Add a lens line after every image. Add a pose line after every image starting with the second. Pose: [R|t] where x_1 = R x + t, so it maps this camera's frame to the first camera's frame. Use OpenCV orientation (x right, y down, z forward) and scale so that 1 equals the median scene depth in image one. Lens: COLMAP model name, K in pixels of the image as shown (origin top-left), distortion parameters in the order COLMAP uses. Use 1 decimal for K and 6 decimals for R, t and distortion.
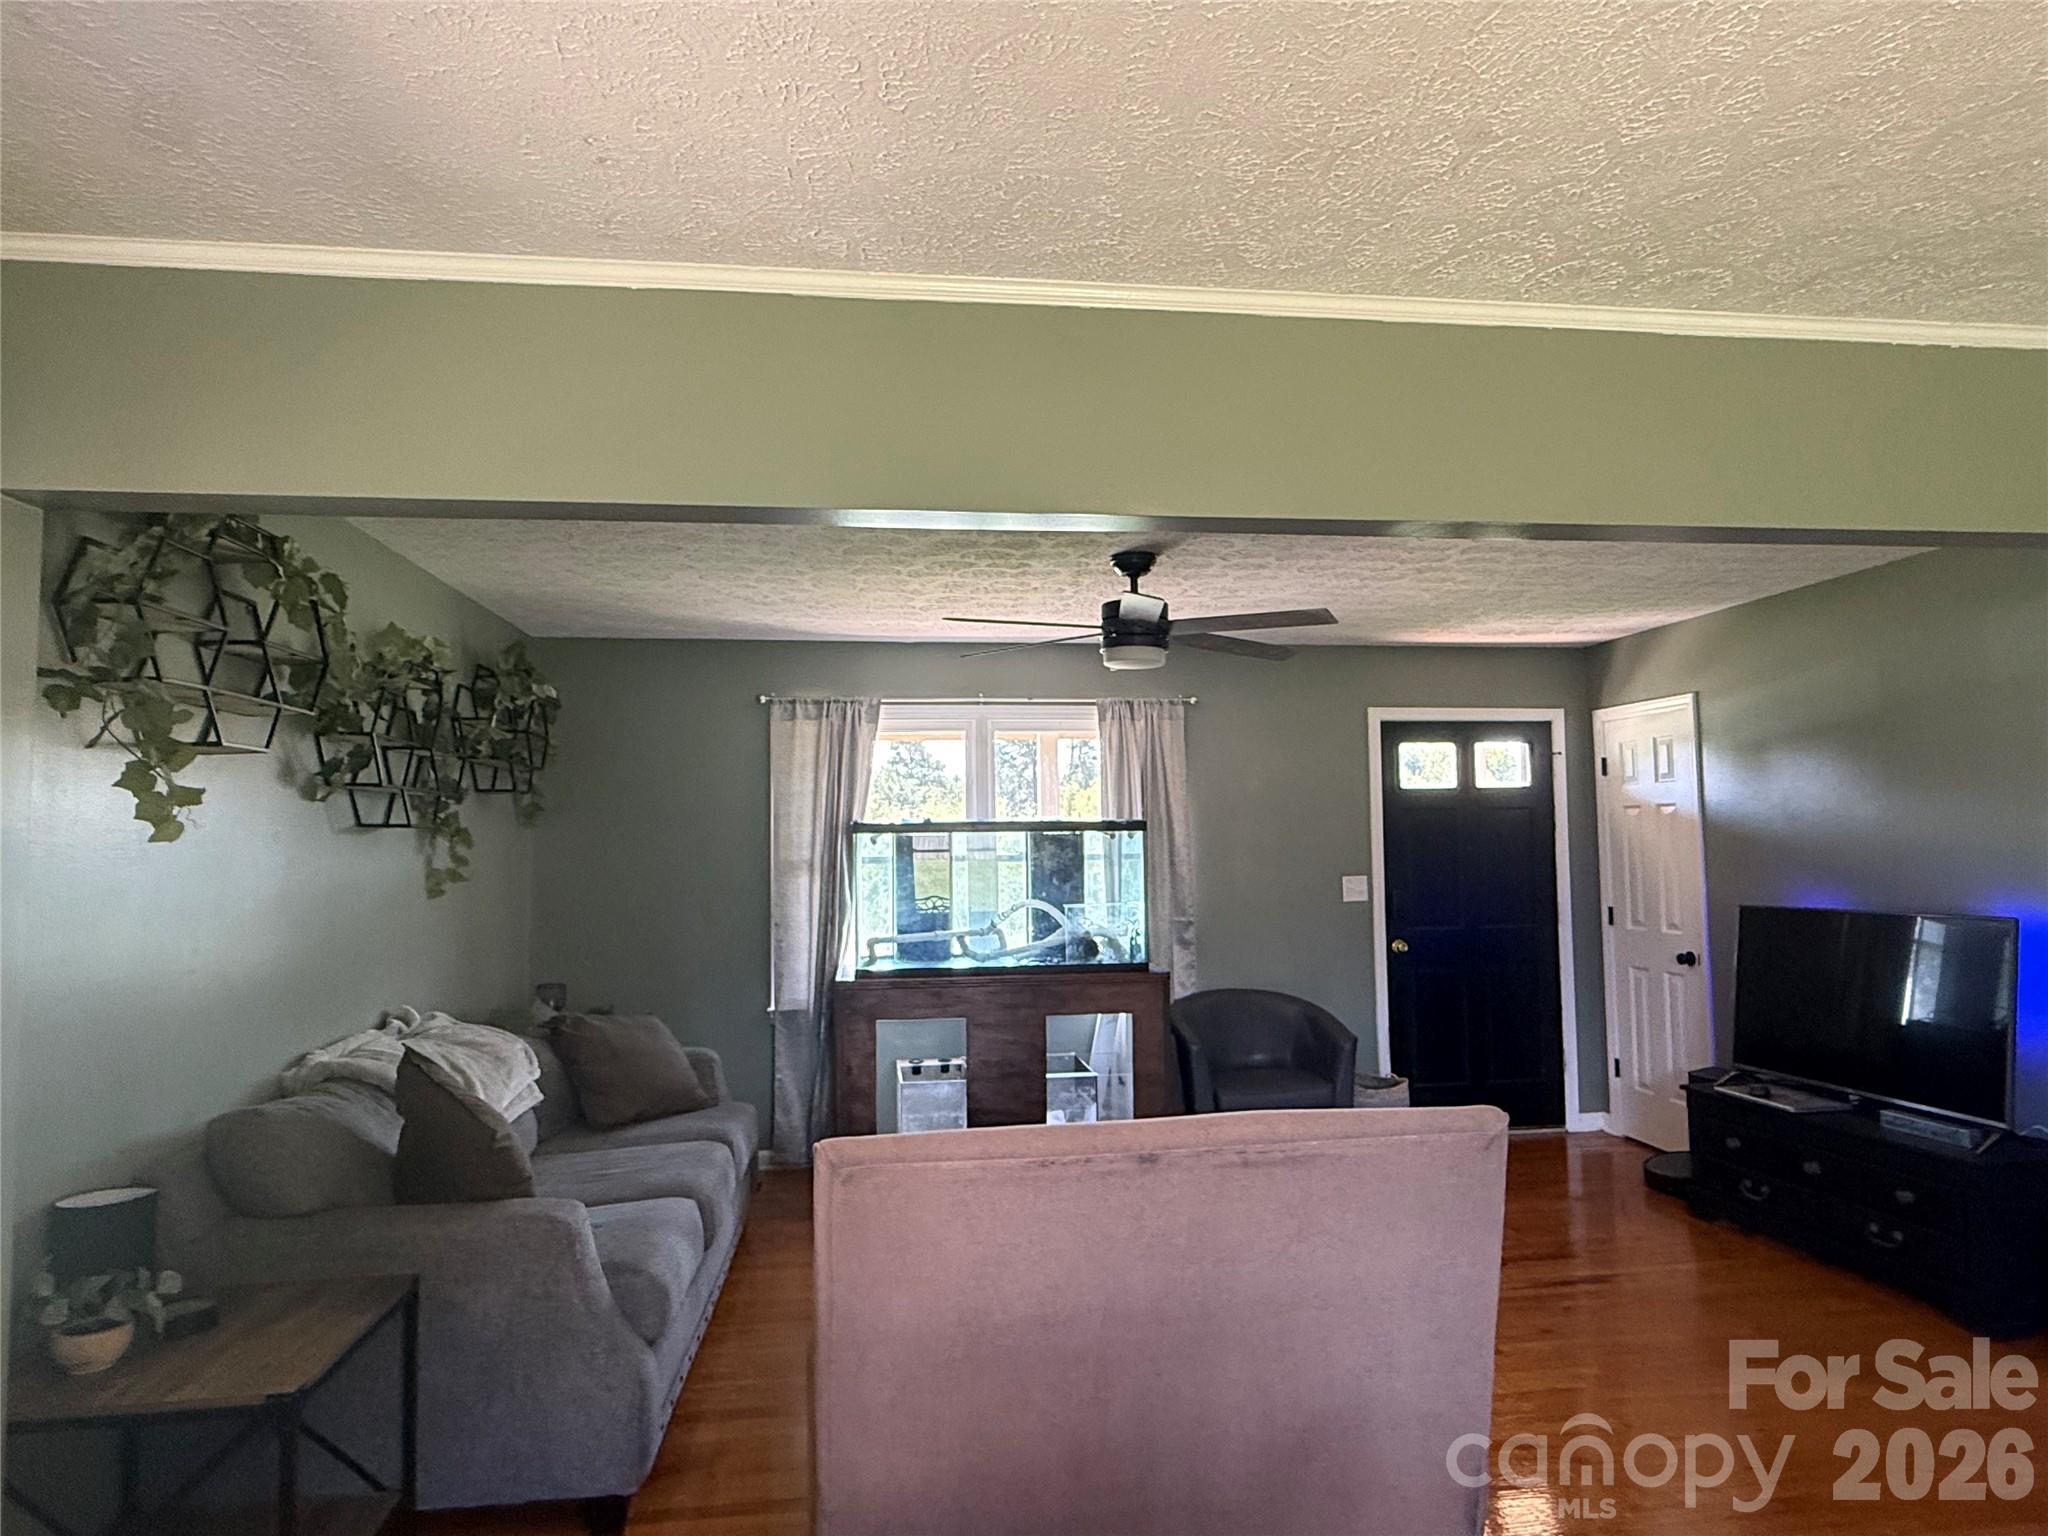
lens RADIAL K [[1184.6, 0, 1018.5], [0, 1184.6, 771.3], [0, 0, 1]] dist [-0.000399, -0.000233]
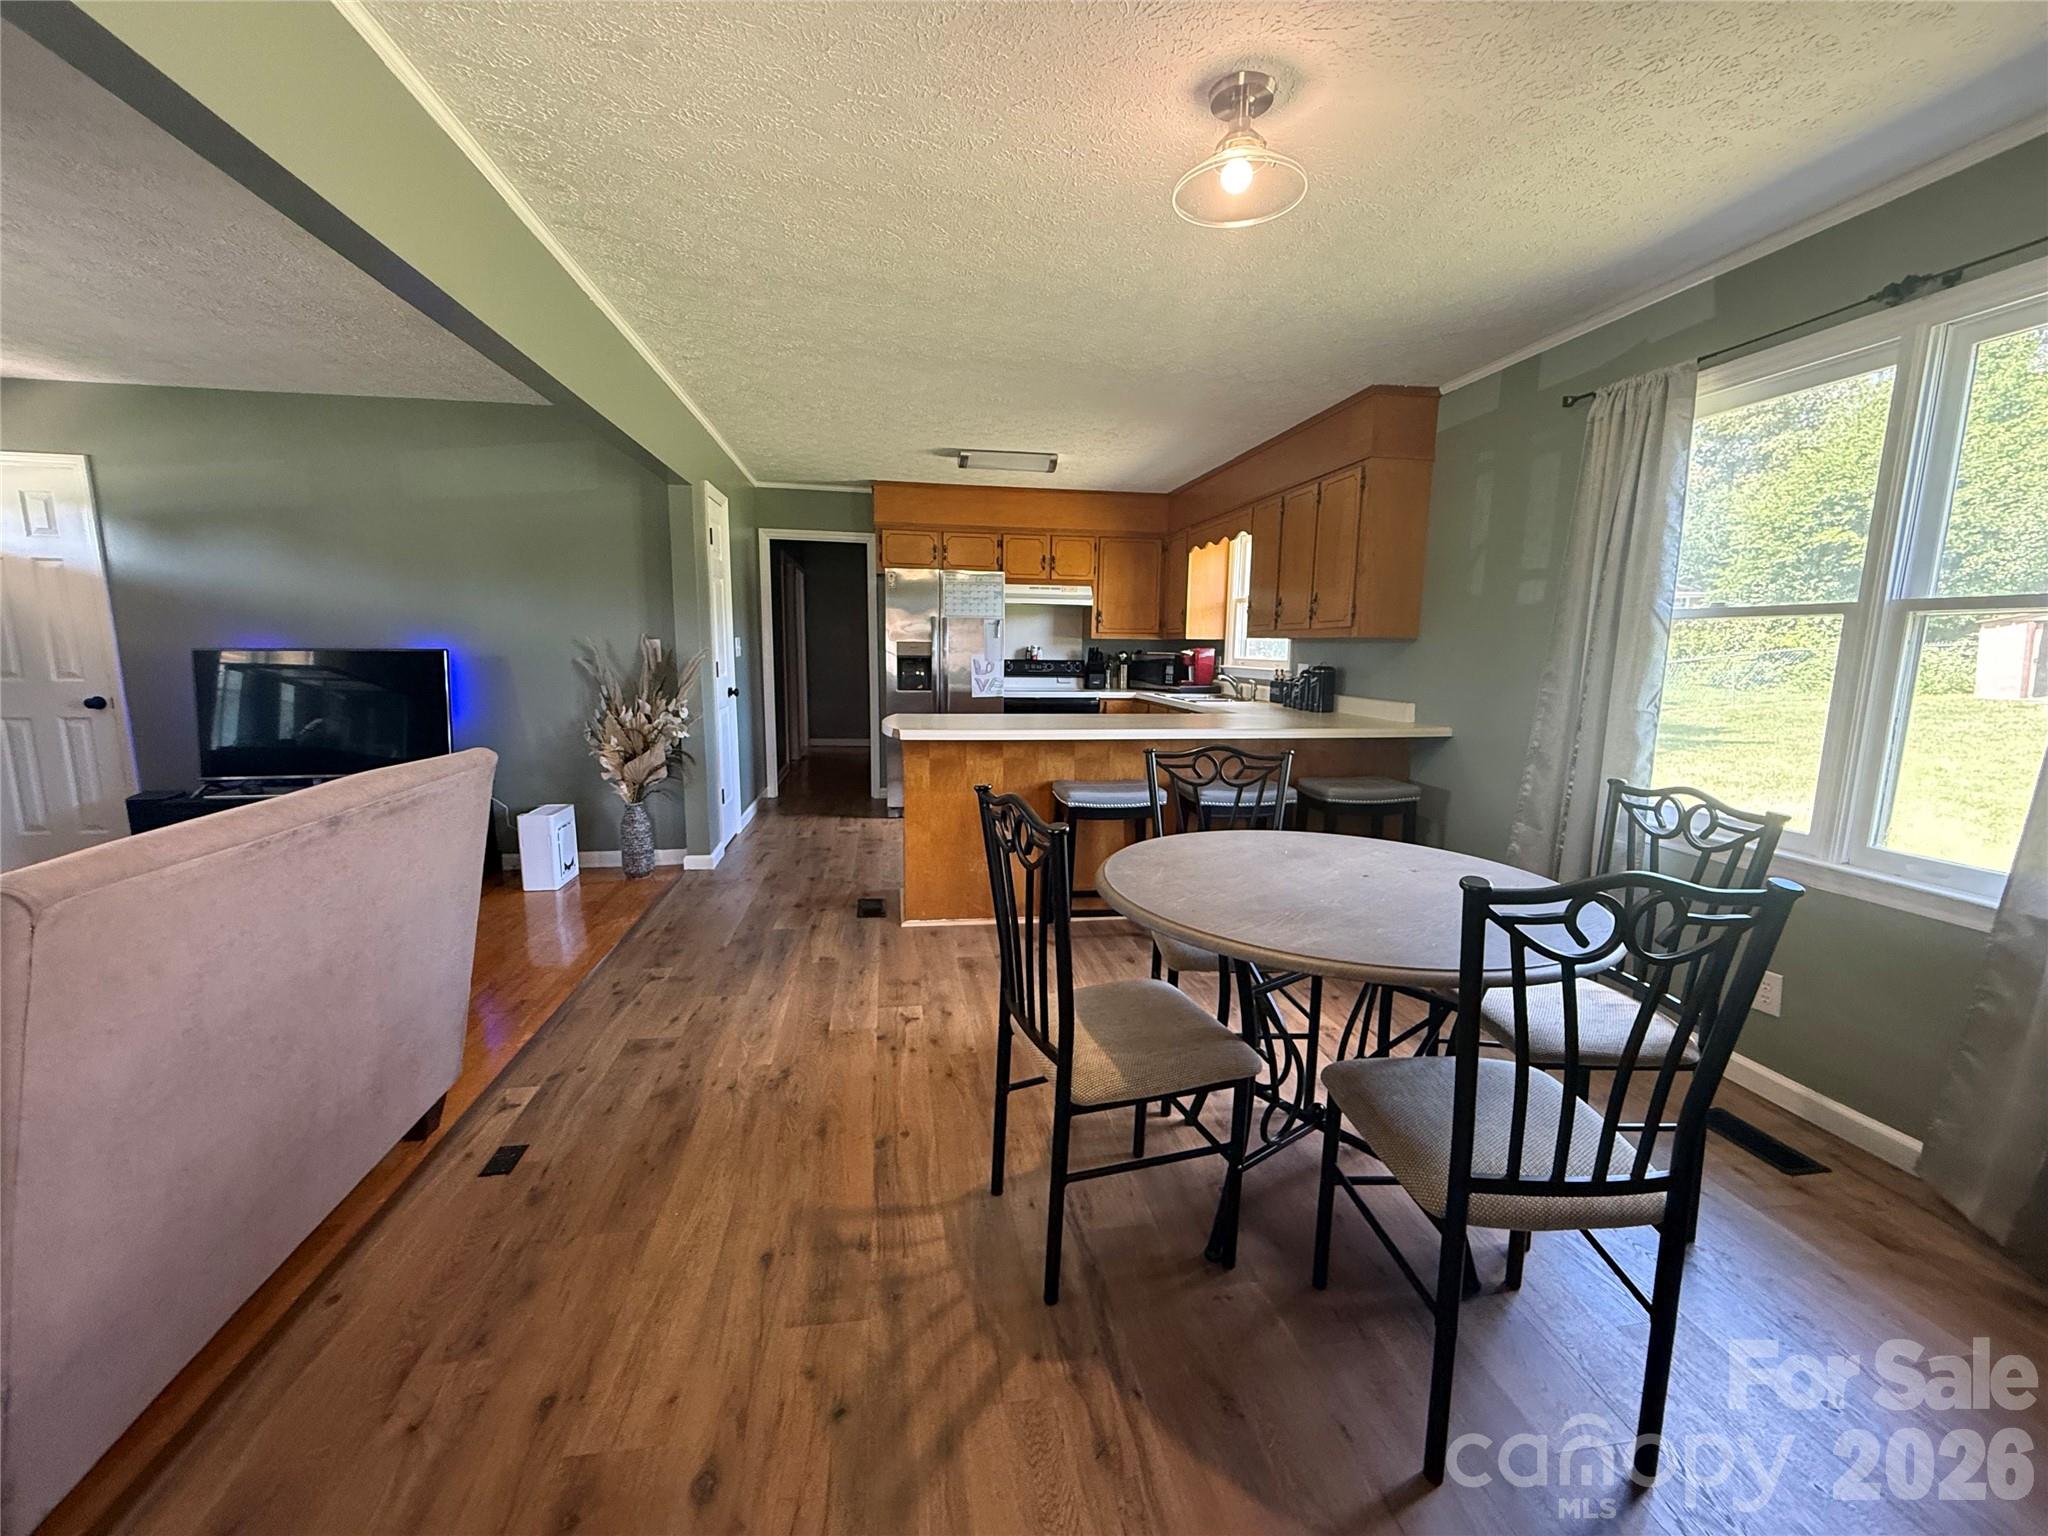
lens RADIAL K [[821.0, 0, 1019.5], [0, 821.0, 769.1], [0, 0, 1]] dist [-0.004162, -0.000211]
pose [[-0.031771, -0.135937, 0.990208, -0.604498], [-0.074693, 0.988261, 0.133273, 0.137967], [-0.996700, -0.069728, -0.041552, 0.424448]]
